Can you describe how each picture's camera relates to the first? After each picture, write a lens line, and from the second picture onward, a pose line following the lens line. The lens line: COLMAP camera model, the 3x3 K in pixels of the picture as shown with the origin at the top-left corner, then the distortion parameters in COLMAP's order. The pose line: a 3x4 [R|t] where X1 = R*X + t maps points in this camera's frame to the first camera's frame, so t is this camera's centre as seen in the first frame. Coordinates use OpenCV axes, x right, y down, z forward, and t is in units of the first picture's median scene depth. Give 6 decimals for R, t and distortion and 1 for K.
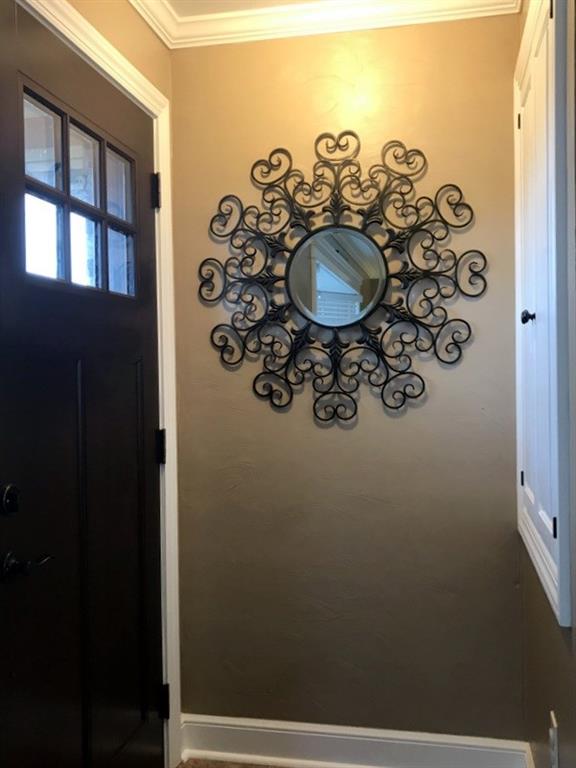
lens RADIAL K [[755.4, 0, 288.6], [0, 755.4, 378.1], [0, 0, 1]] dist [0.016470, 0.000000]
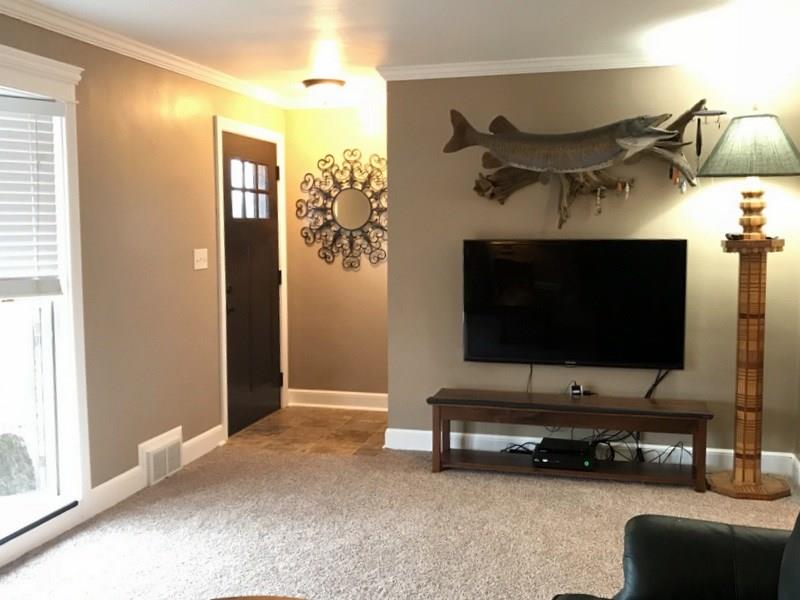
lens RADIAL K [[786.9, 0, 402.0], [0, 786.9, 305.8], [0, 0, 1]] dist [0.016470, 0.000000]
pose [[0.998615, 0.021300, -0.048108, 0.350089], [-0.016993, 0.995954, 0.088241, -0.049579], [0.049793, -0.087301, 0.994937, -1.522188]]
